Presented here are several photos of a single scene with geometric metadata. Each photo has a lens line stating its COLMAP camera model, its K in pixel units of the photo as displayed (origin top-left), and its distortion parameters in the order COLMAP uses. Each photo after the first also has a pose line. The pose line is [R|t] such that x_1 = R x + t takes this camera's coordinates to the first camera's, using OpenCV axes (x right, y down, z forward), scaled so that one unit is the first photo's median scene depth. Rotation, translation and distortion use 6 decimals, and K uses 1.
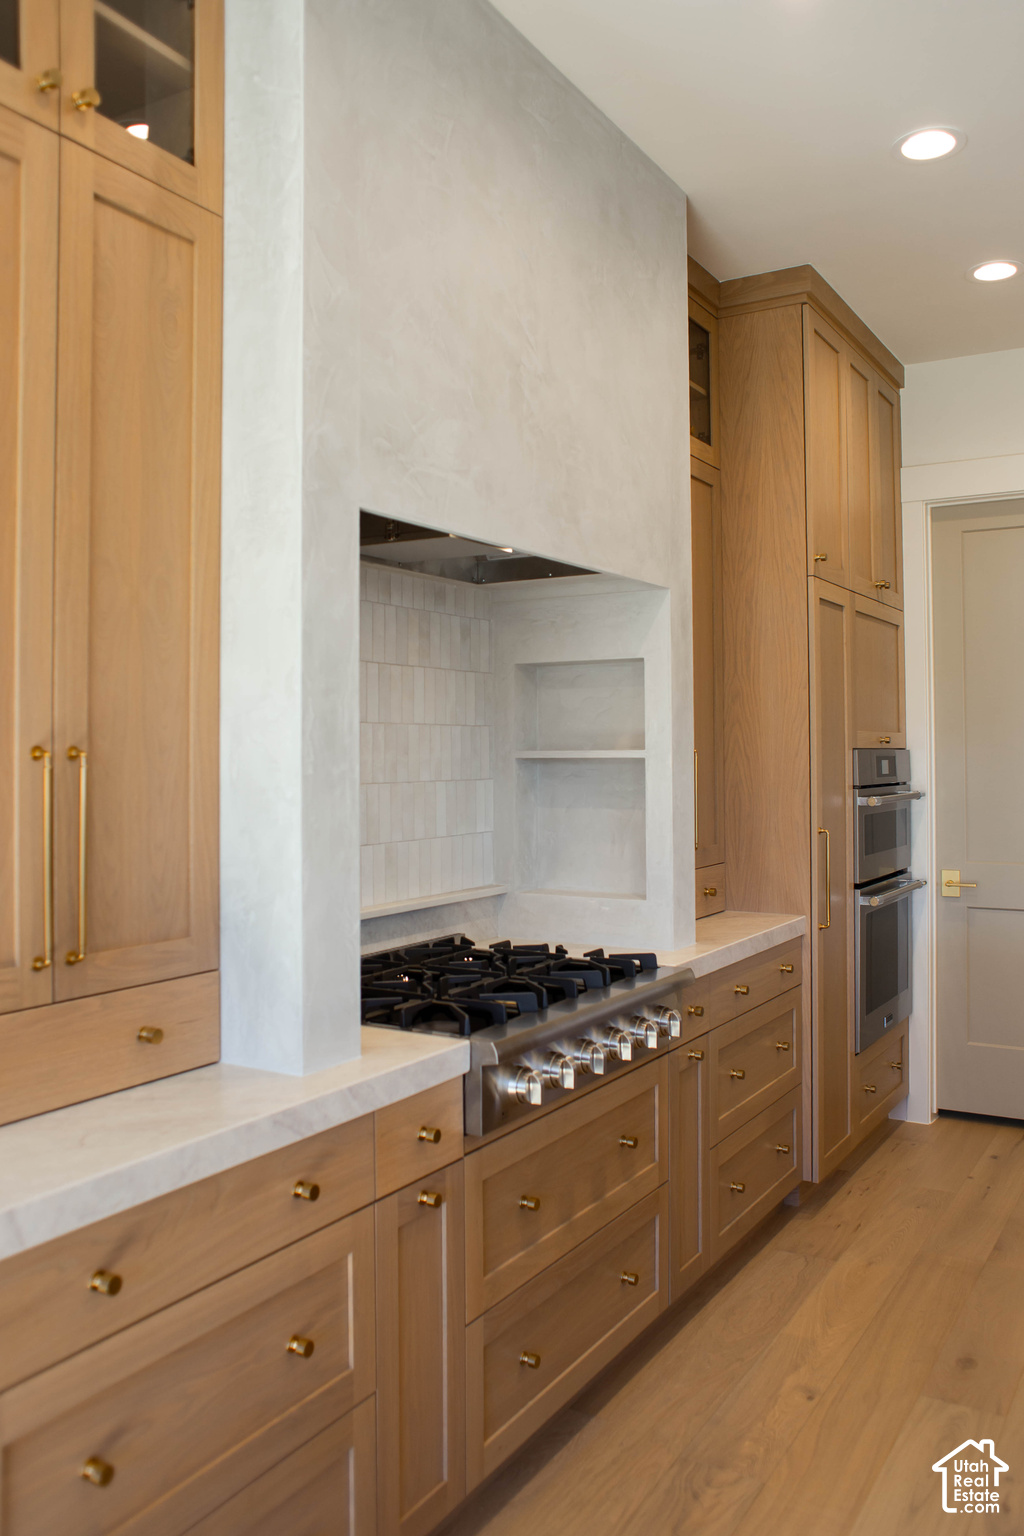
lens RADIAL K [[1234.9, 0, 518.4], [0, 1234.9, 758.6], [0, 0, 1]] dist [-0.050482, 0.055717]
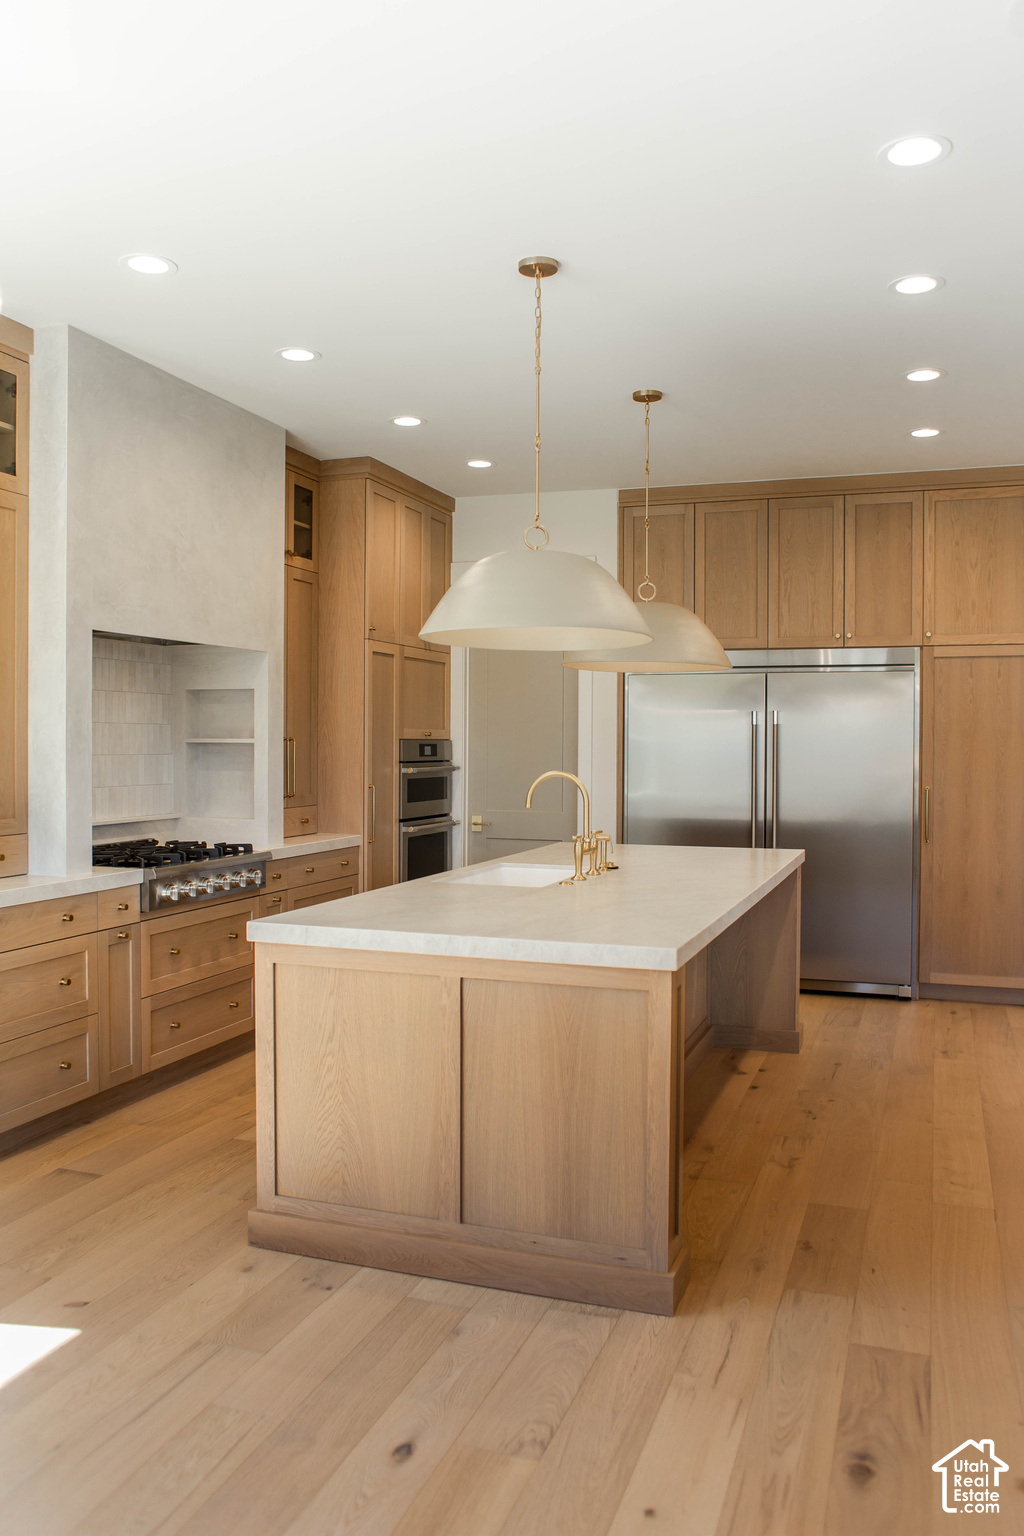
lens RADIAL K [[1234.9, 0, 498.1], [0, 1234.9, 779.3], [0, 0, 1]] dist [-0.050482, 0.055717]
pose [[0.984003, 0.006030, 0.178048, 0.147113], [-0.010851, 0.999600, 0.026117, 0.001760], [-0.177819, -0.027631, 0.983675, -0.976562]]
